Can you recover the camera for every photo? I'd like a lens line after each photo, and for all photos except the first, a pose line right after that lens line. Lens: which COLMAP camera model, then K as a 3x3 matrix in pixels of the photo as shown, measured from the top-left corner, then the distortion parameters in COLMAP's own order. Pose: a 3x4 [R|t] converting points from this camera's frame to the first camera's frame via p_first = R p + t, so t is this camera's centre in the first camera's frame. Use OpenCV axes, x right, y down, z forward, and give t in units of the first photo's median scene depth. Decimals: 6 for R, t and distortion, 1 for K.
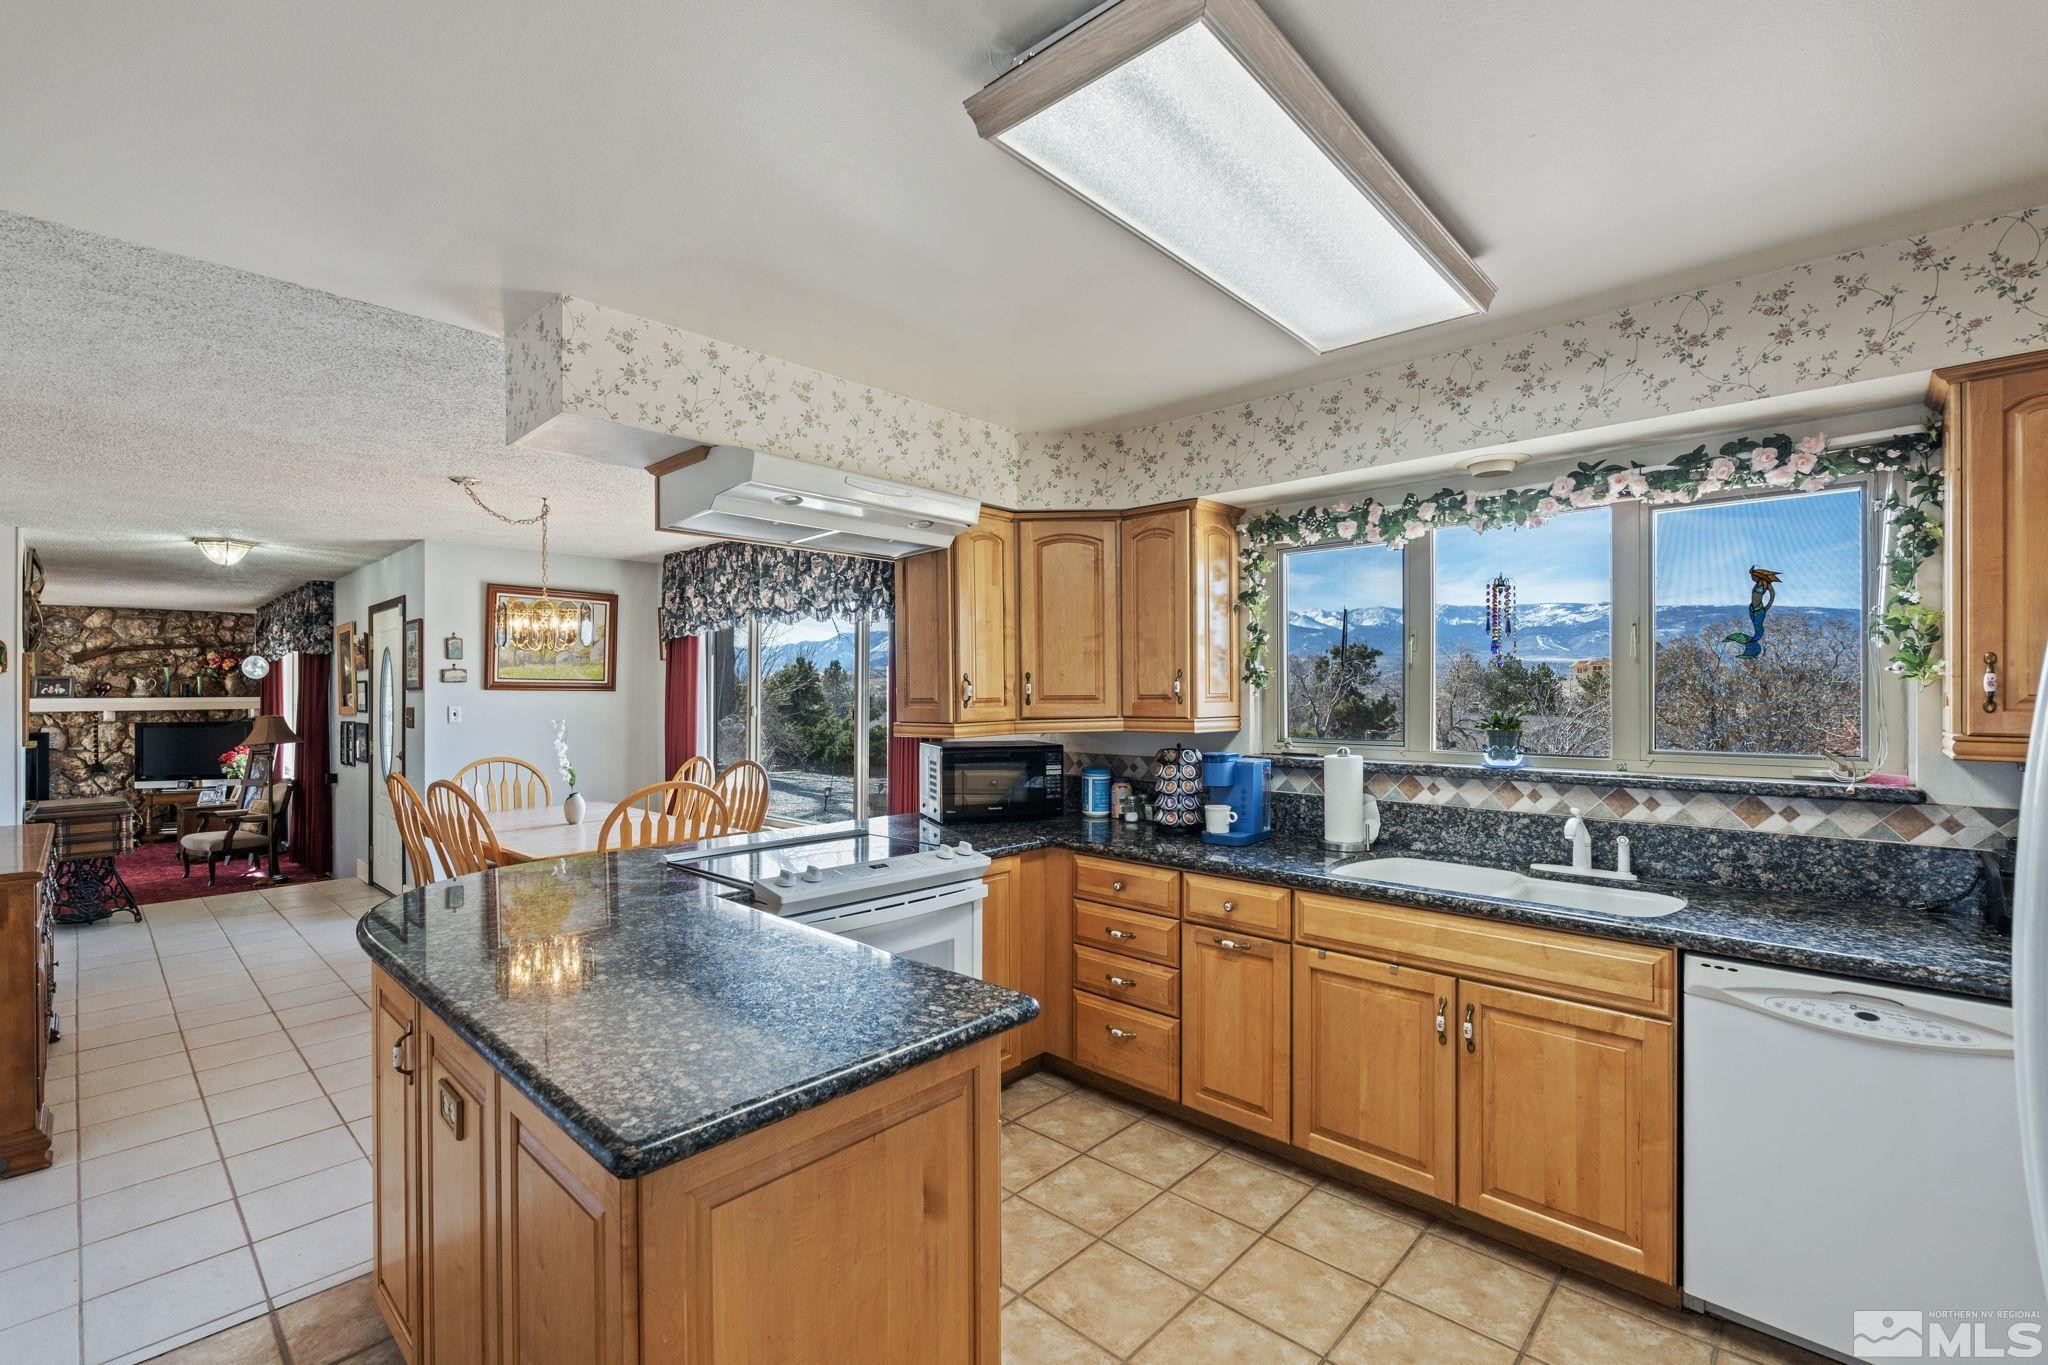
lens RADIAL K [[896.2, 0, 1017.2], [0, 896.2, 695.4], [0, 0, 1]] dist [-0.001984, -0.000086]
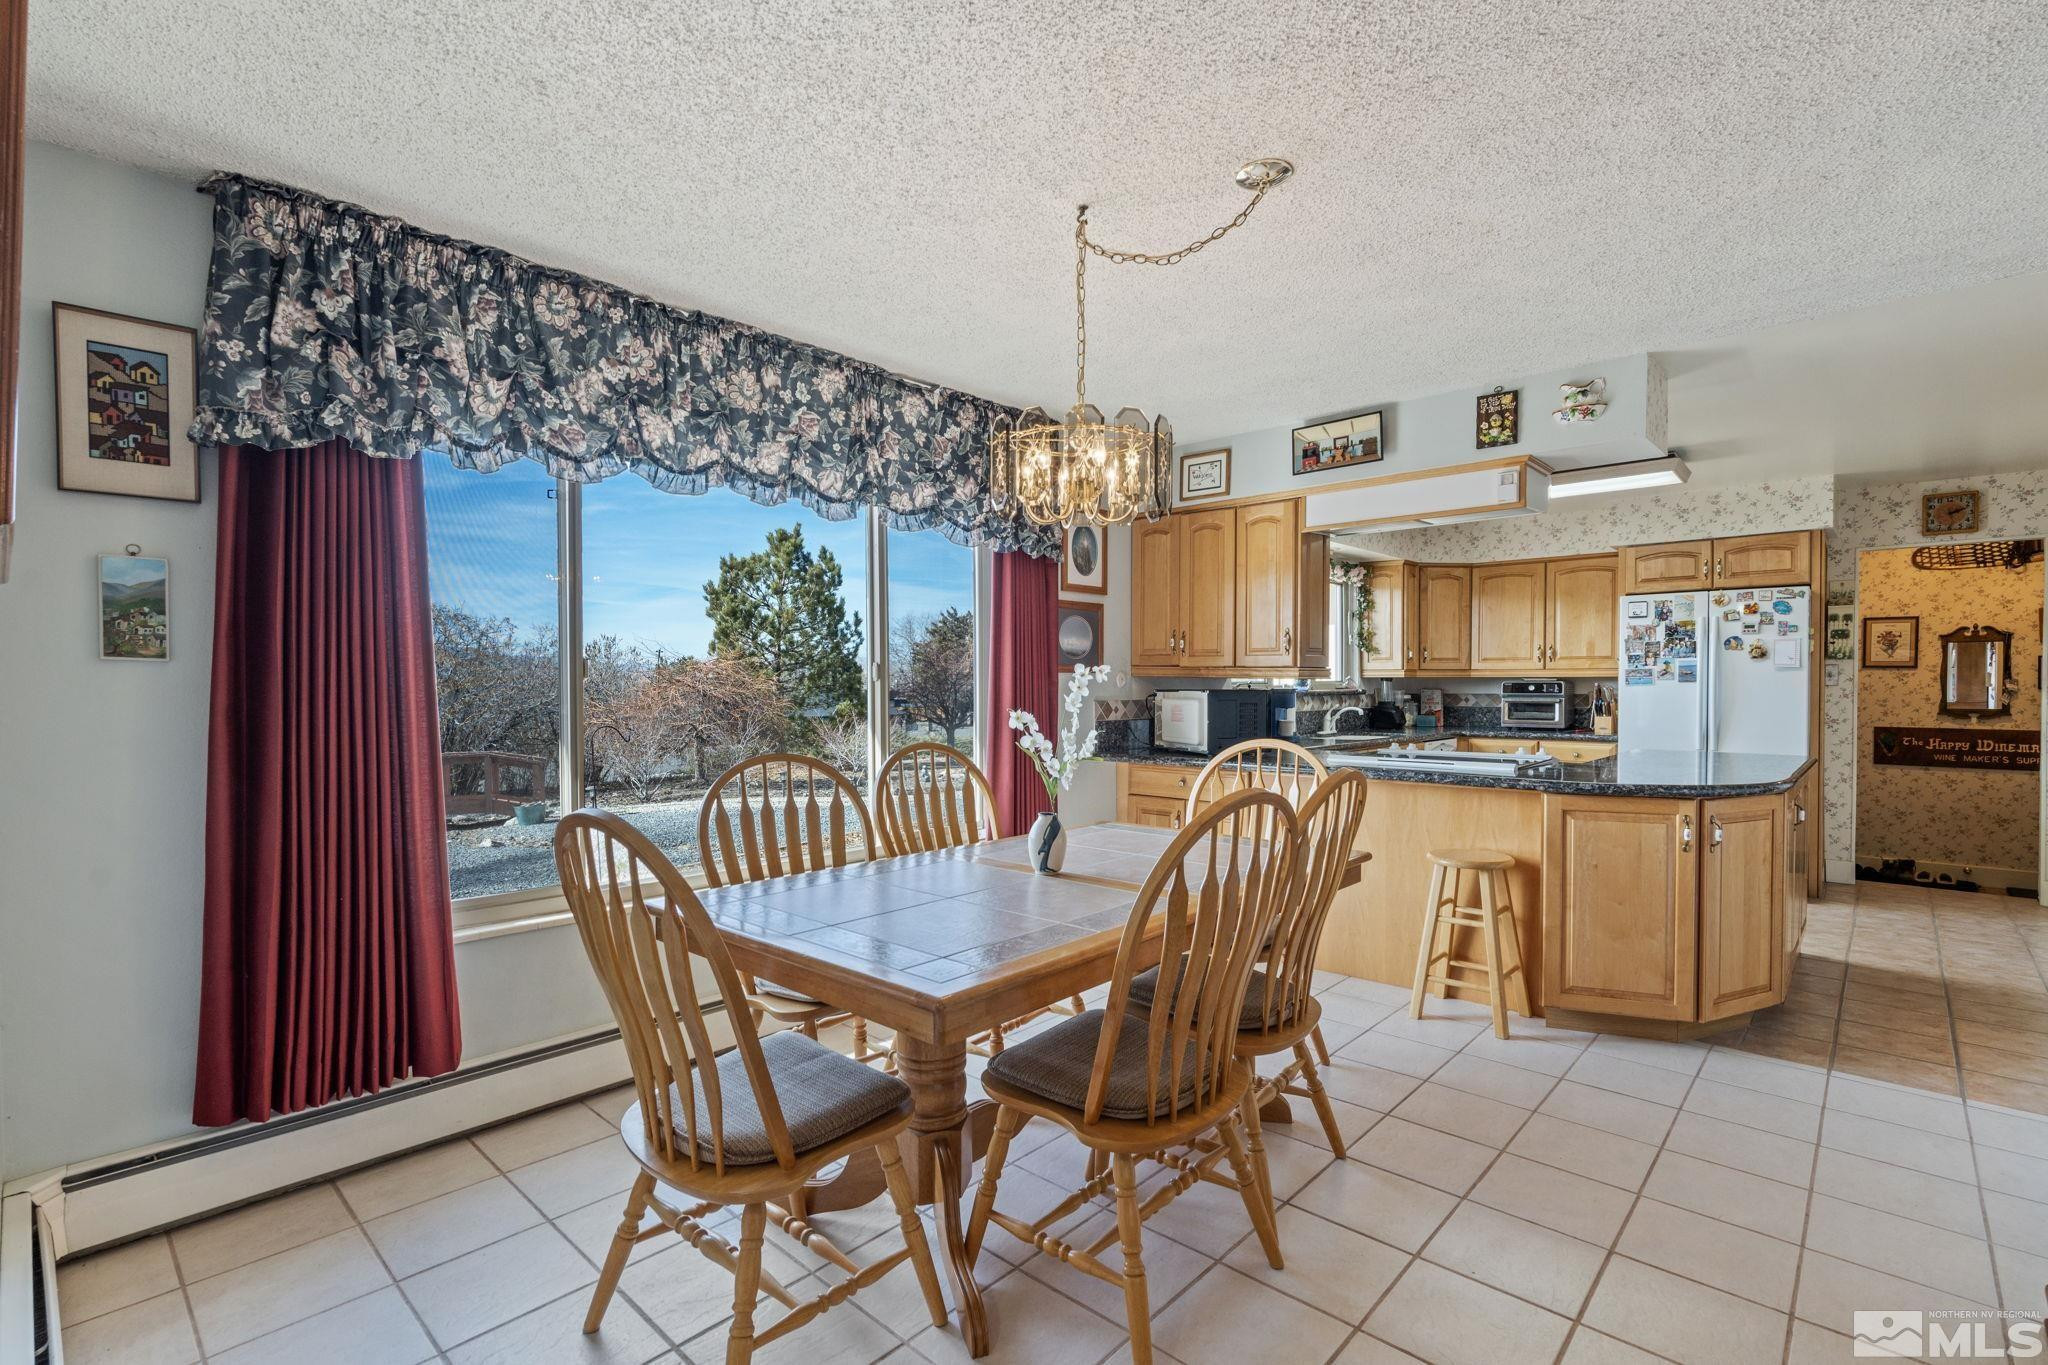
lens RADIAL K [[937.6, 0, 1027.4], [0, 937.6, 701.7], [0, 0, 1]] dist [-0.001185, -0.000188]
pose [[-0.010599, -0.020412, 0.999735, -1.828448], [0.004329, 0.999781, 0.020459, 0.062772], [-0.999934, 0.004544, -0.010509, 1.817553]]
